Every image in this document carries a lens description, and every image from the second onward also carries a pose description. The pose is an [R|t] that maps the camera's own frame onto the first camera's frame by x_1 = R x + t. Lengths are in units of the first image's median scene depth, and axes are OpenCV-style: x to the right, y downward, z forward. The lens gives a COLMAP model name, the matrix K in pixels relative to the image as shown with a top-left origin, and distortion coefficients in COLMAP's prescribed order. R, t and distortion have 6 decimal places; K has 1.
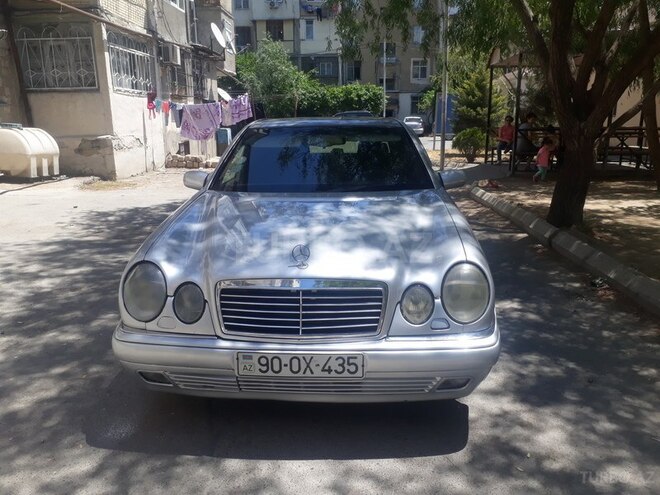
lens RADIAL K [[533.1, 0, 330.0], [0, 533.1, 247.5], [0, 0, 1]] dist [0.002267, -0.005347]
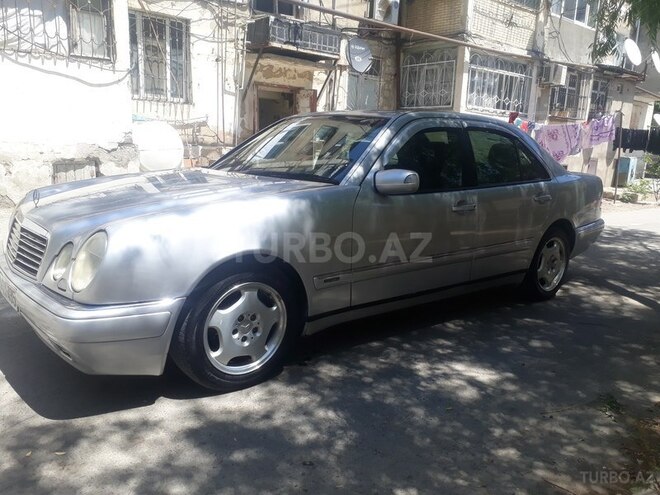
lens RADIAL K [[526.1, 0, 335.3], [0, 526.1, 250.1], [0, 0, 1]] dist [0.002586, -0.001925]
pose [[0.675105, 0.190391, -0.712730, 0.599615], [-0.223335, 0.973534, 0.048514, -0.037159], [0.703103, 0.126426, 0.699759, 0.325529]]
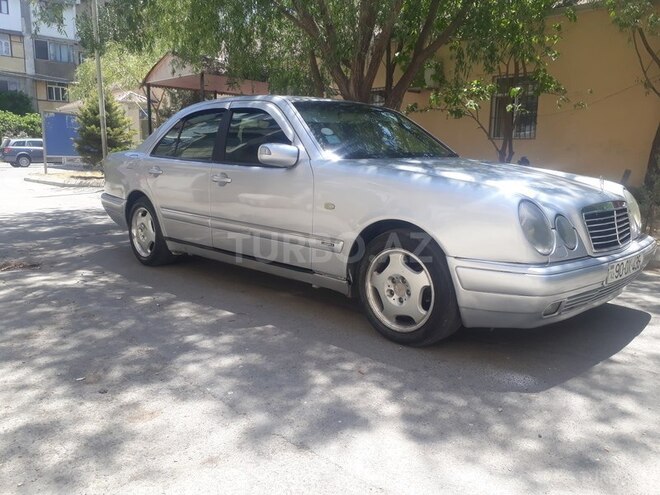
lens RADIAL K [[532.2, 0, 337.3], [0, 532.2, 246.4], [0, 0, 1]] dist [0.026707, -0.005864]
pose [[0.666046, -0.108112, 0.738034, -0.699399], [0.154126, 0.988035, 0.005642, 0.026287], [-0.729814, 0.109992, 0.674740, 0.298042]]
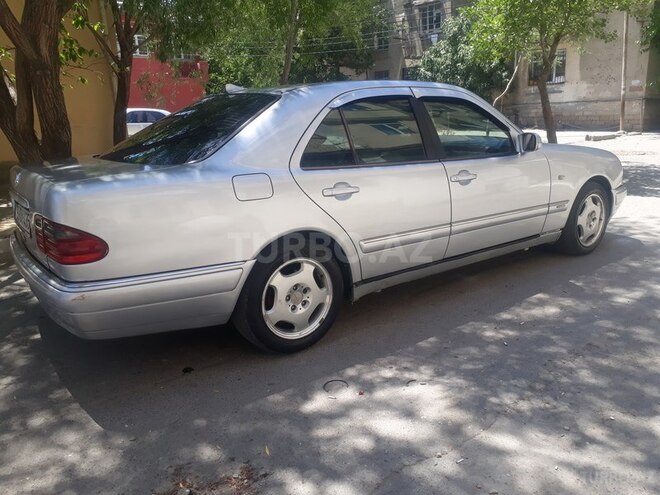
lens RADIAL K [[529.8, 0, 345.5], [0, 529.8, 246.6], [0, 0, 1]] dist [0.058861, -0.105607]
pose [[-0.631104, -0.159146, 0.759197, -0.669273], [0.215248, 0.904362, 0.368508, -0.317022], [-0.745235, 0.395982, -0.536491, 1.525732]]
